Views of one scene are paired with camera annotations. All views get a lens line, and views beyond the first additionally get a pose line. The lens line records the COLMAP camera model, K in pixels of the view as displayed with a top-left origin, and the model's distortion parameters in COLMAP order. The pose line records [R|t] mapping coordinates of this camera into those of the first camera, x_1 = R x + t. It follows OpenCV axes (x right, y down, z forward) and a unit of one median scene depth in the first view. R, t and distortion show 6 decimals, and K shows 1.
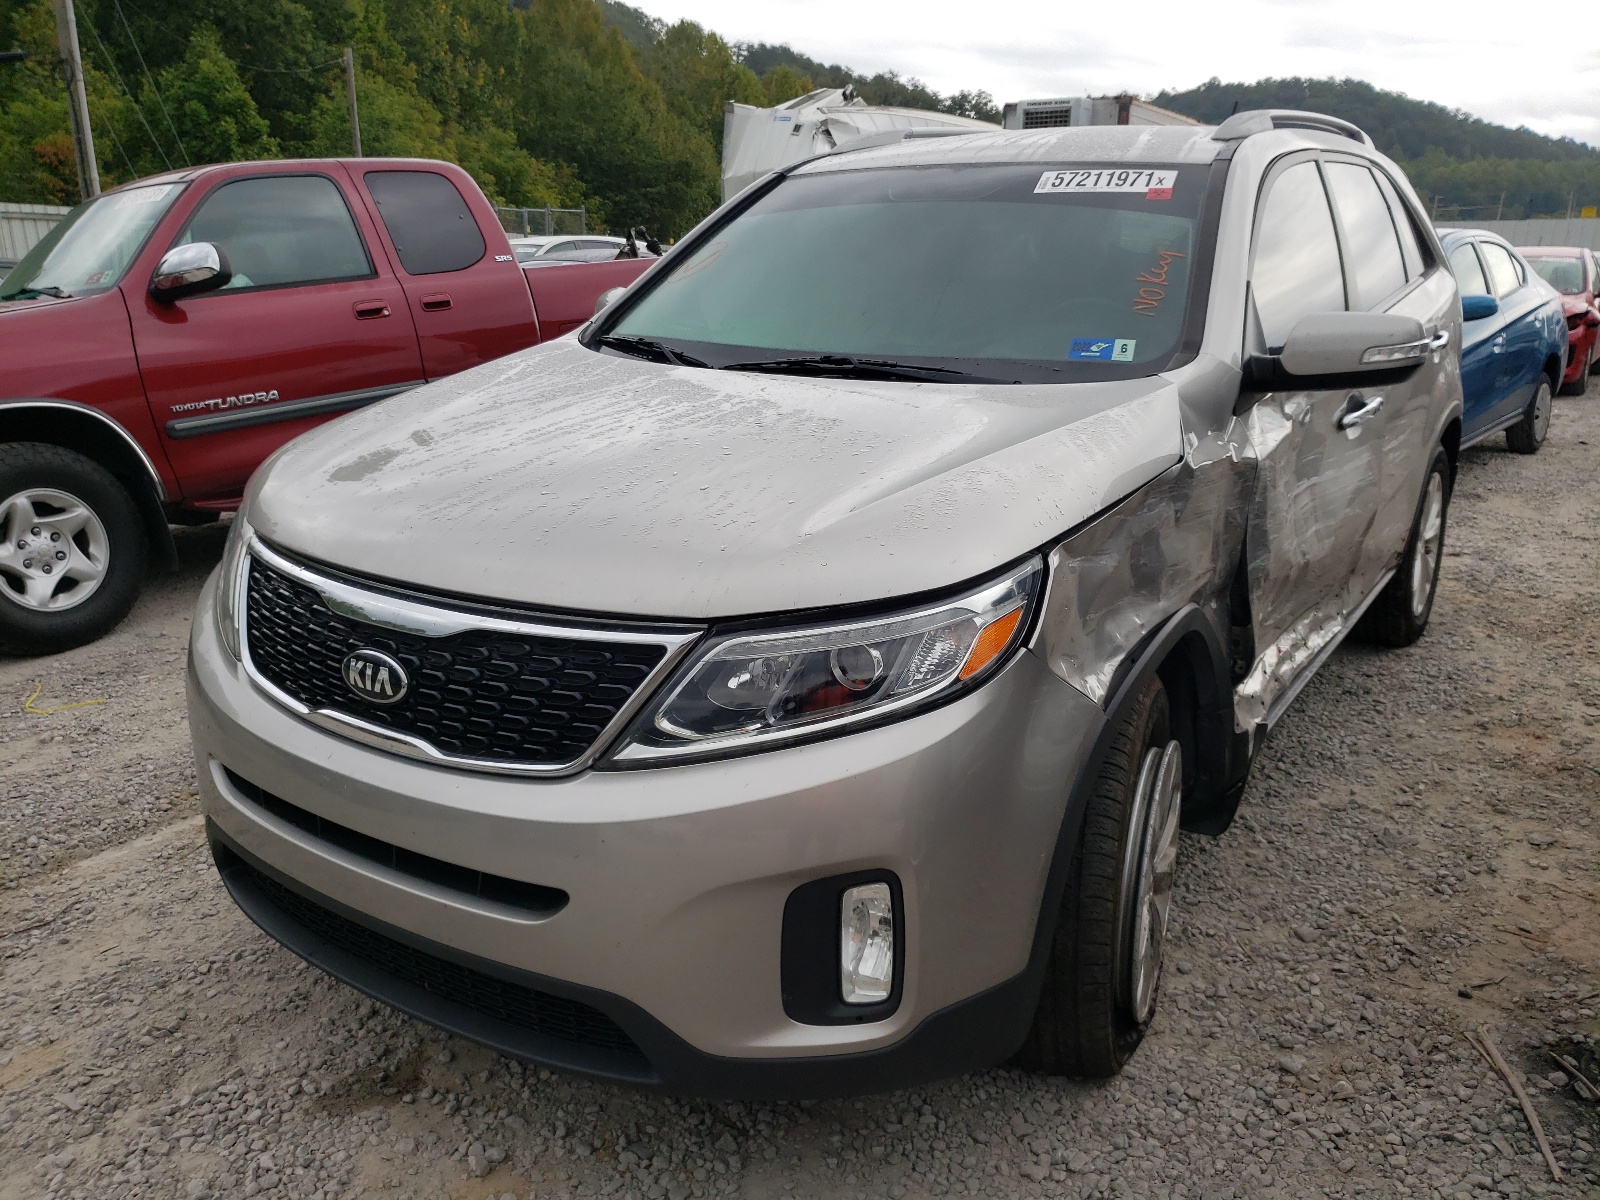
lens RADIAL K [[1278.5, 0, 797.7], [0, 1278.5, 531.5], [0, 0, 1]] dist [-0.003531, 0.030053]
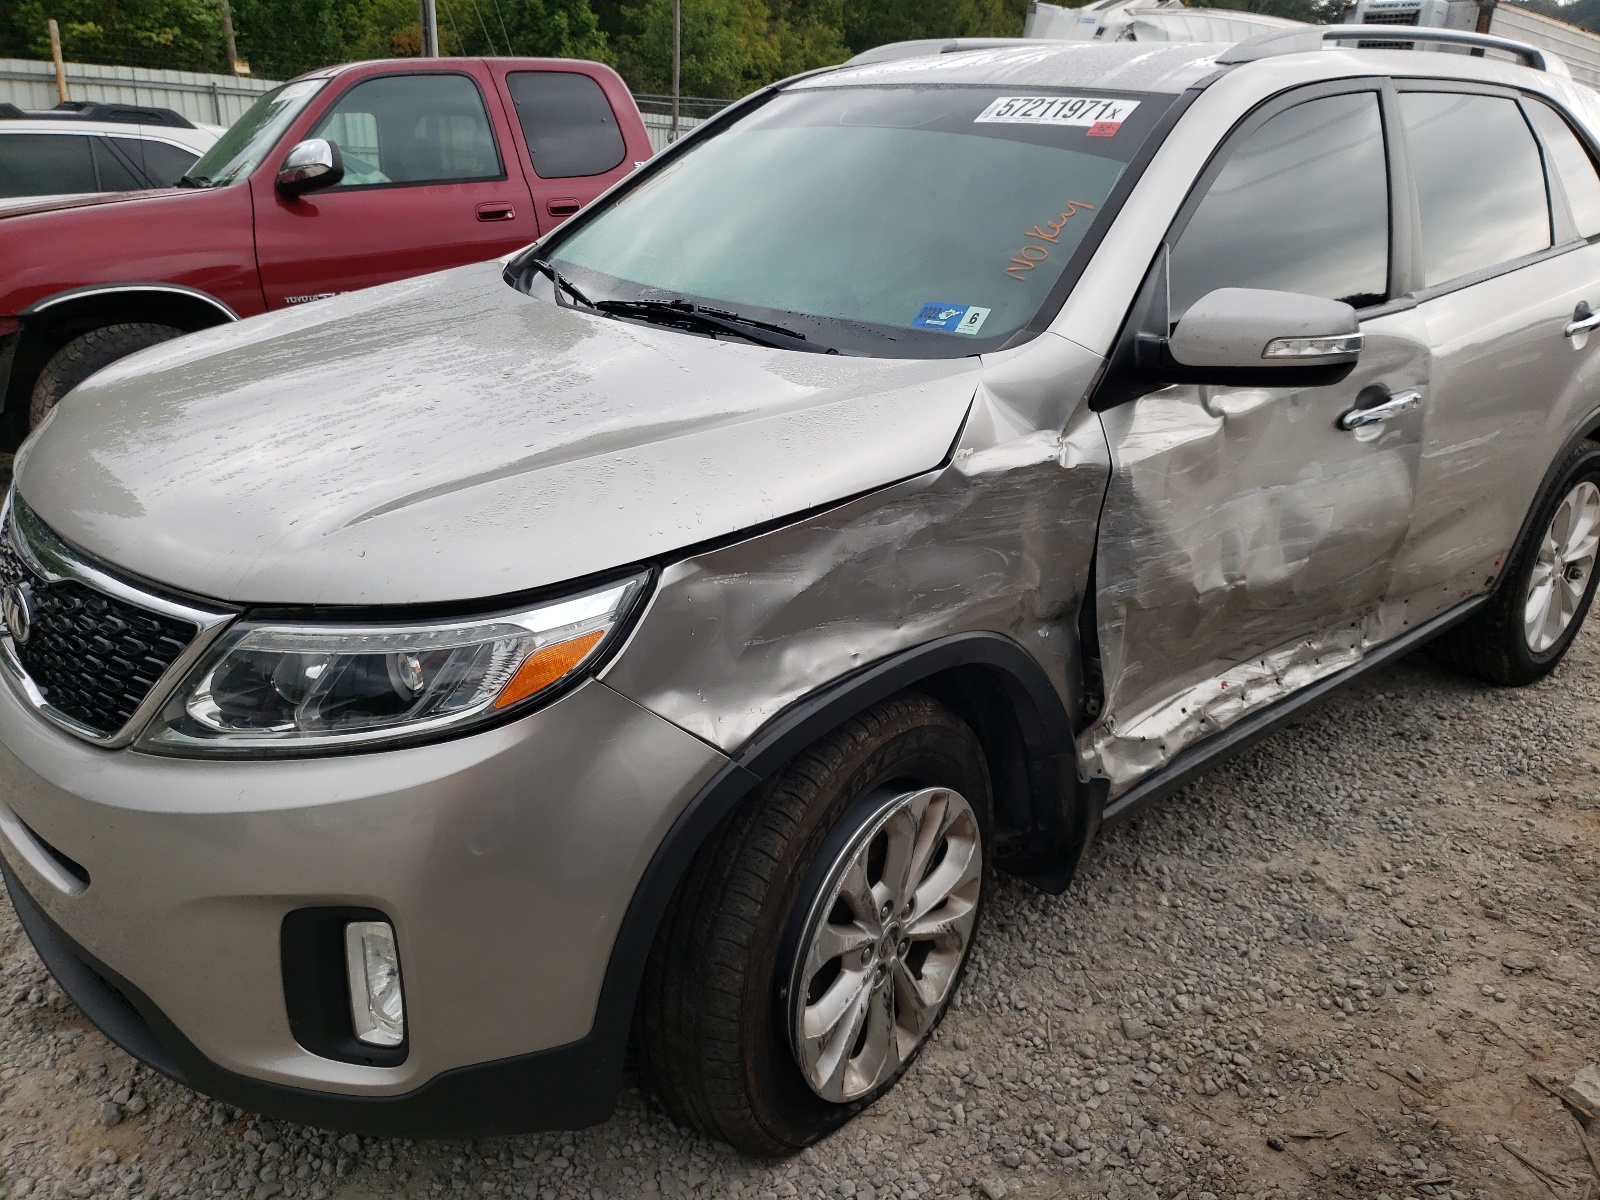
lens RADIAL K [[1278.5, 0, 797.7], [0, 1278.5, 531.5], [0, 0, 1]] dist [-0.003531, 0.030053]
pose [[0.967771, 0.106735, -0.228095, 0.301307], [-0.090469, 0.992629, 0.080647, -0.052783], [0.235022, -0.057413, 0.970293, 0.129822]]
